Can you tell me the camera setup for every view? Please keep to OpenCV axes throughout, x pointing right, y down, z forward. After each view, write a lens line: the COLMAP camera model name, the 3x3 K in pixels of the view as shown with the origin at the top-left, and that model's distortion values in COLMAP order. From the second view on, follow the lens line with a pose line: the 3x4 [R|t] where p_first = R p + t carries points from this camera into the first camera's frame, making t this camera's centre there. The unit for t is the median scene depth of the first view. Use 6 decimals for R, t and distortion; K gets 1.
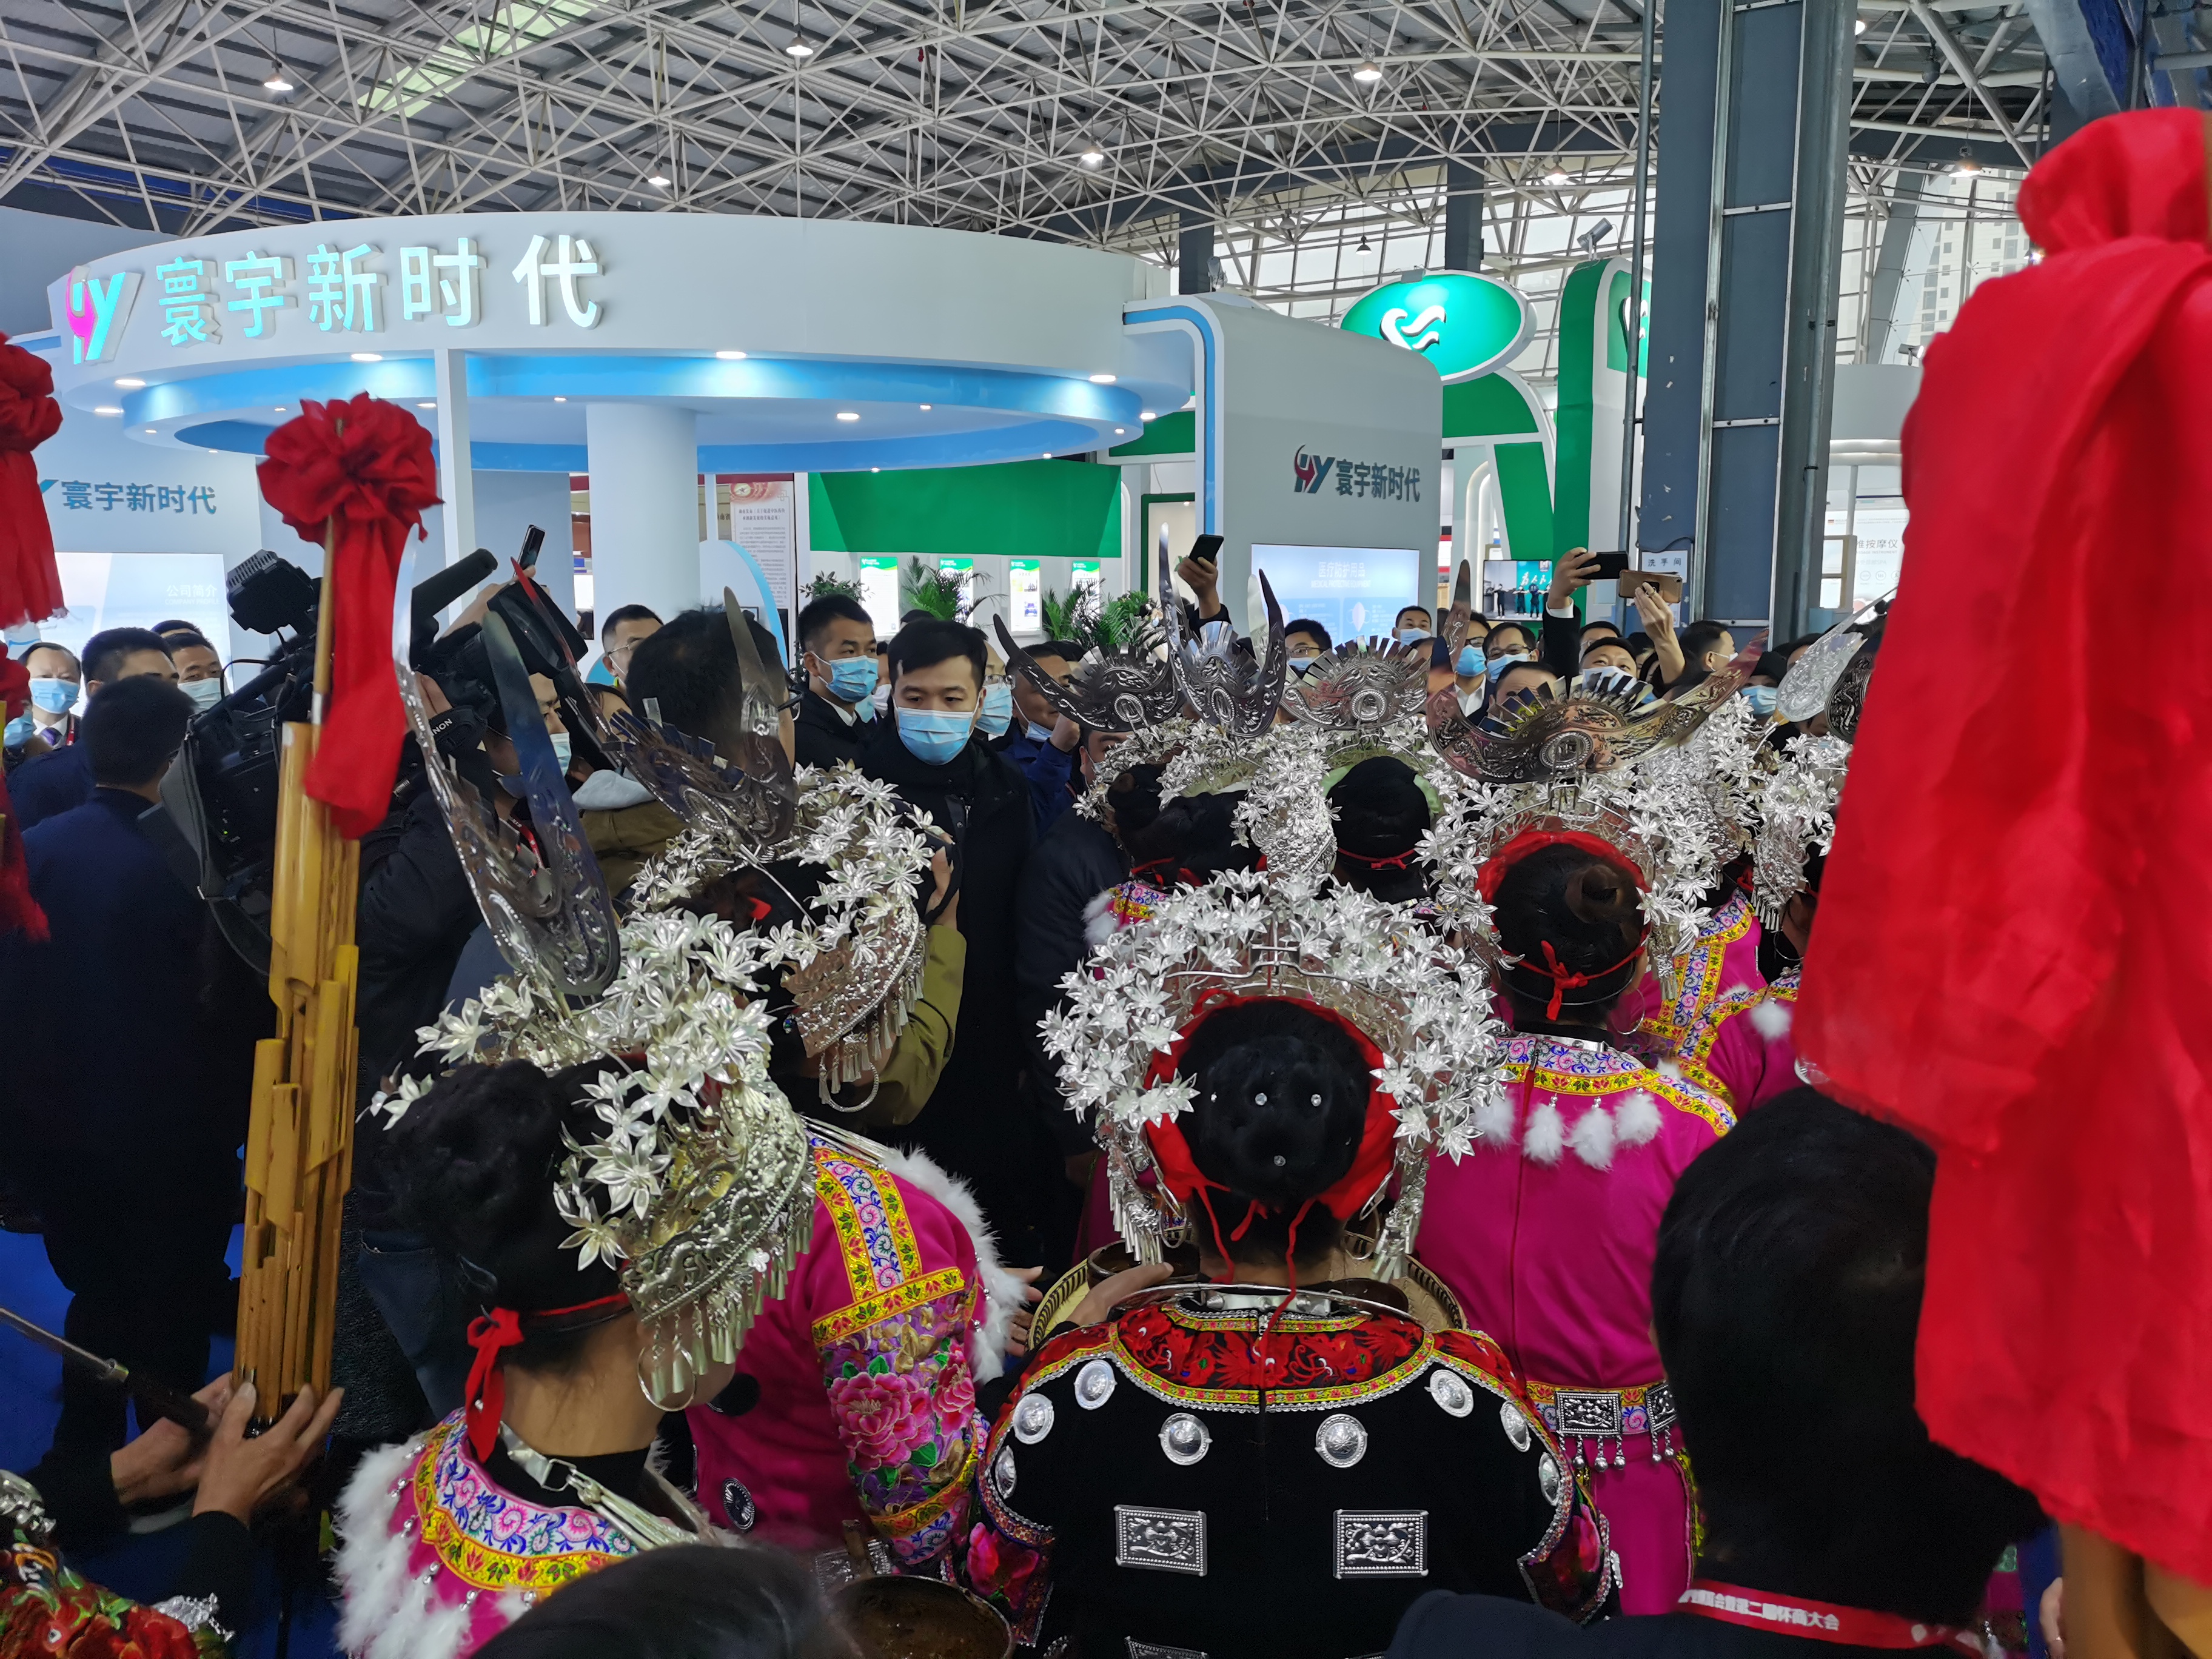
lens RADIAL K [[1667.8, 0, 1048.4], [0, 1667.8, 815.1], [0, 0, 1]] dist [0.041879, -0.037425]
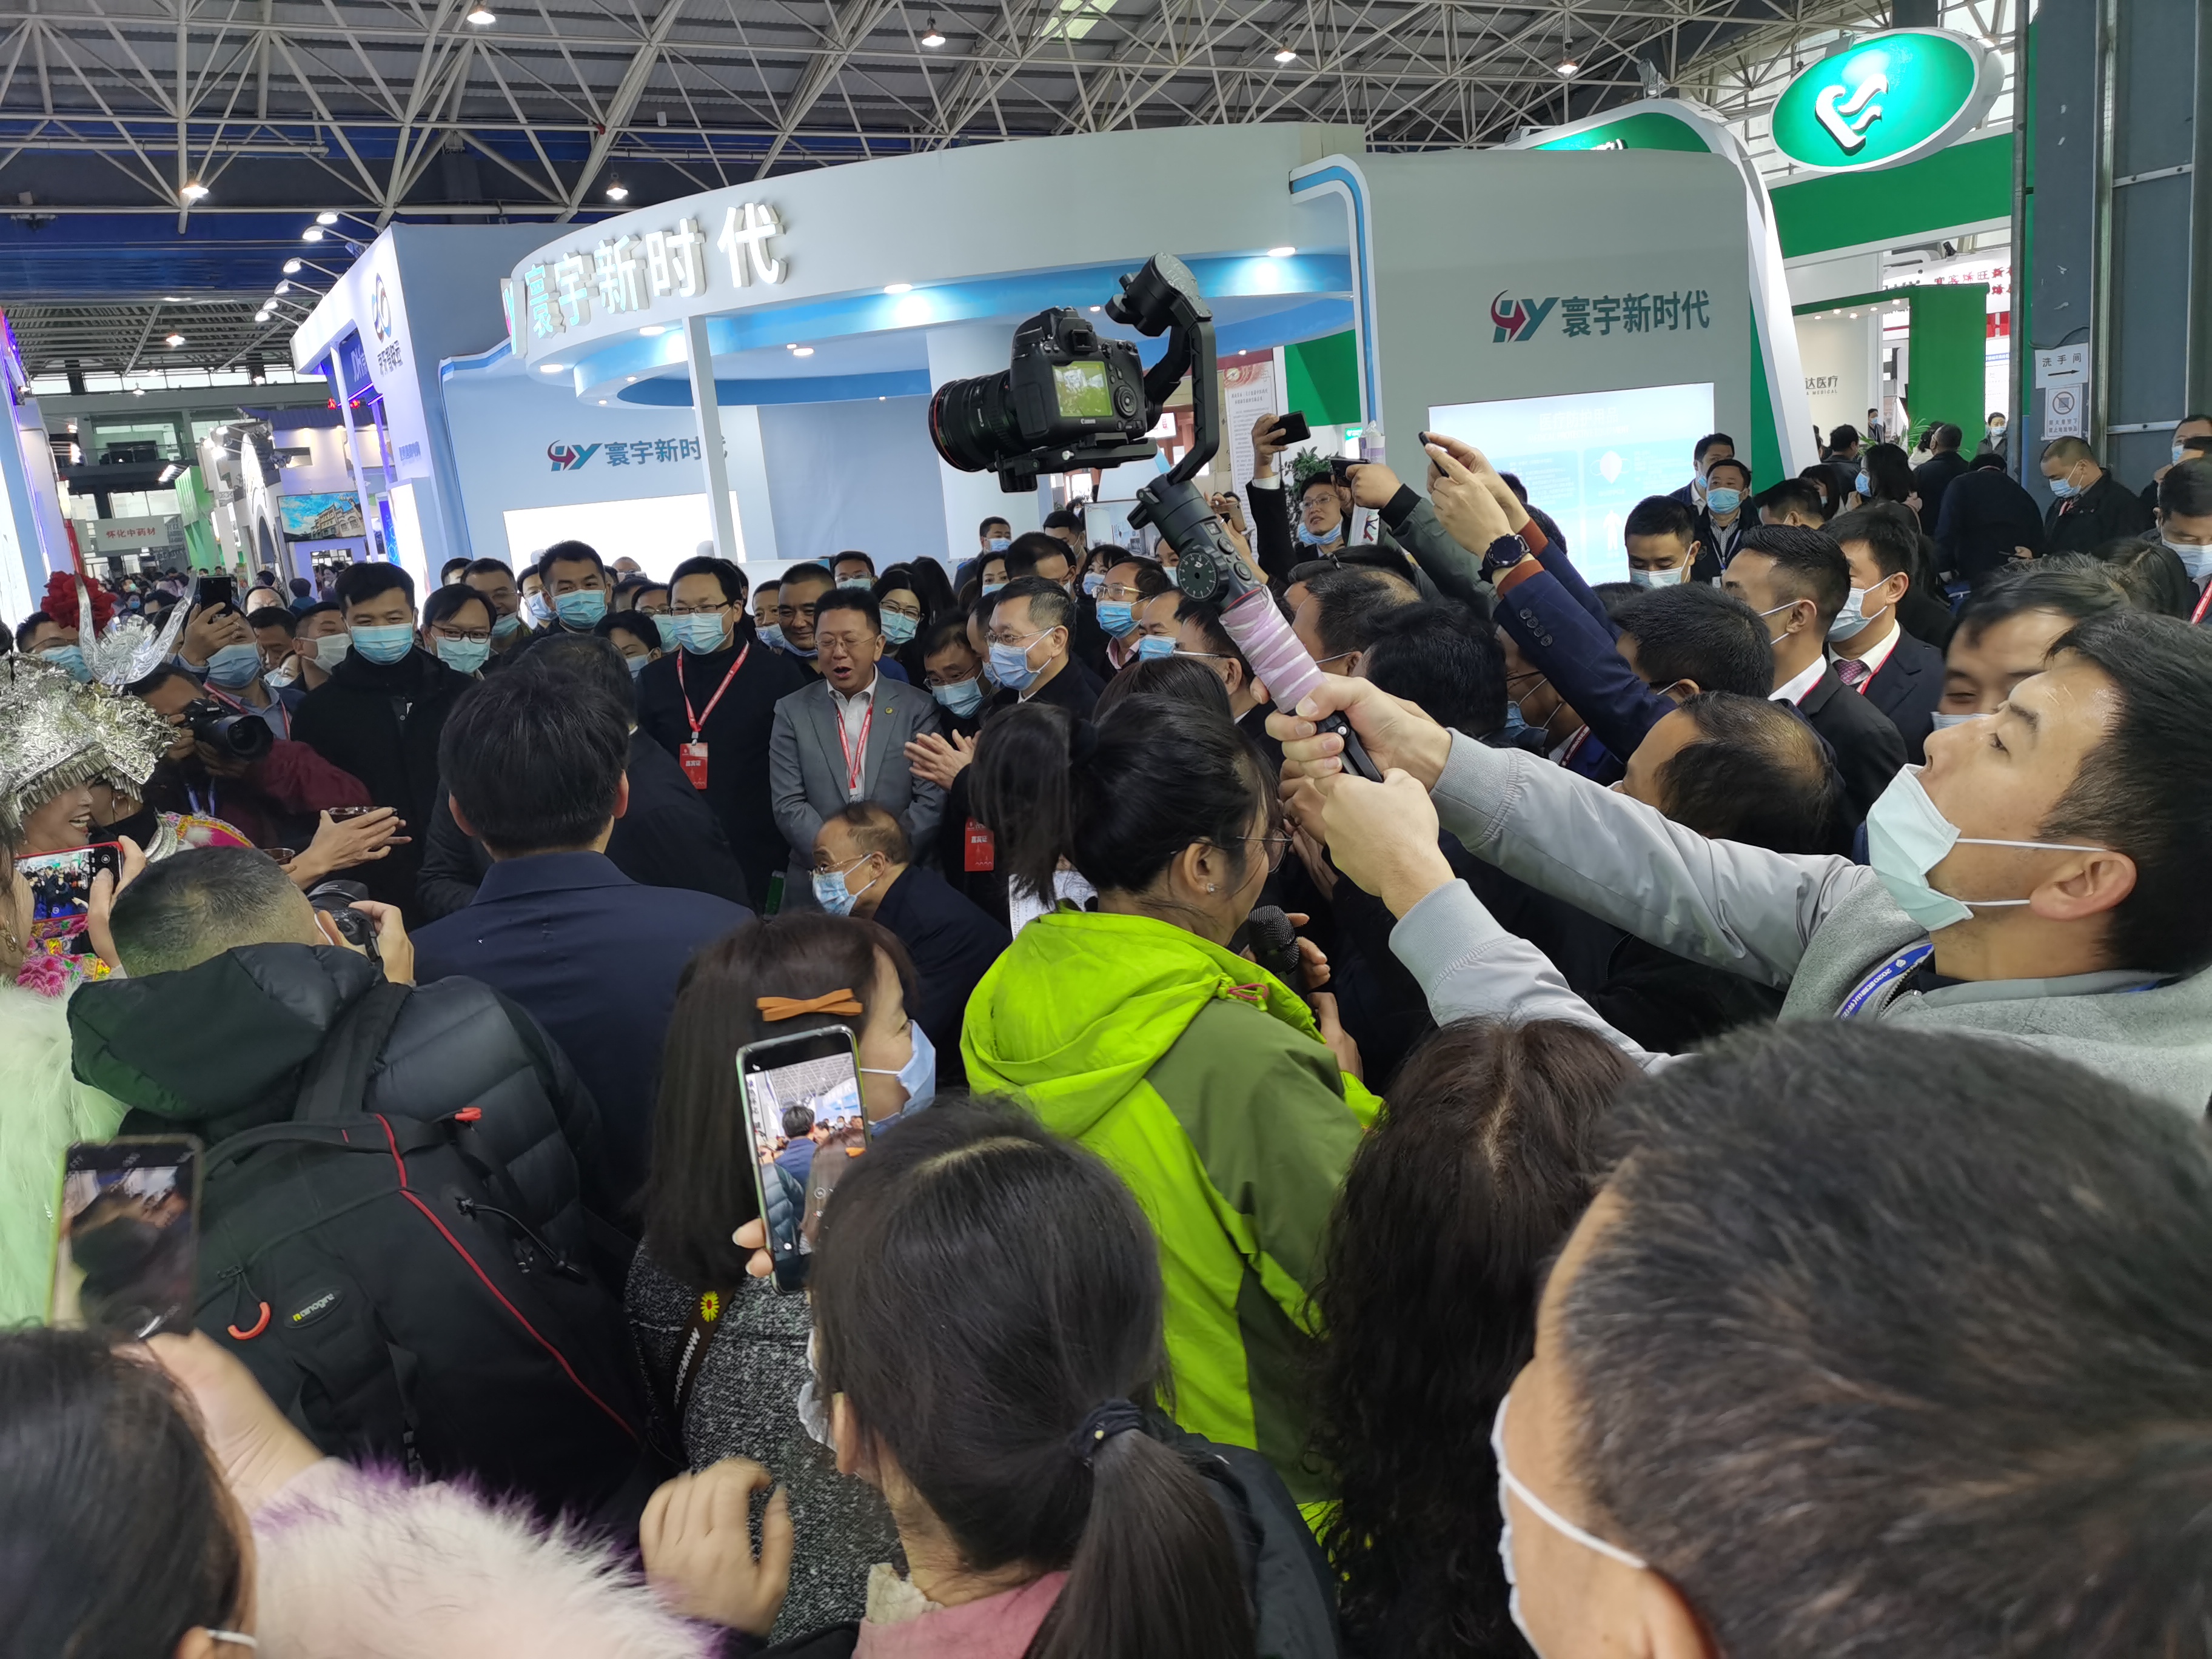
lens RADIAL K [[1667.8, 0, 1108.7], [0, 1667.8, 796.1], [0, 0, 1]] dist [0.041879, -0.037425]
pose [[0.907728, -0.008387, -0.419475, 0.363567], [0.038724, 0.997207, 0.063859, -0.008736], [0.417768, -0.074210, 0.905518, 0.041738]]
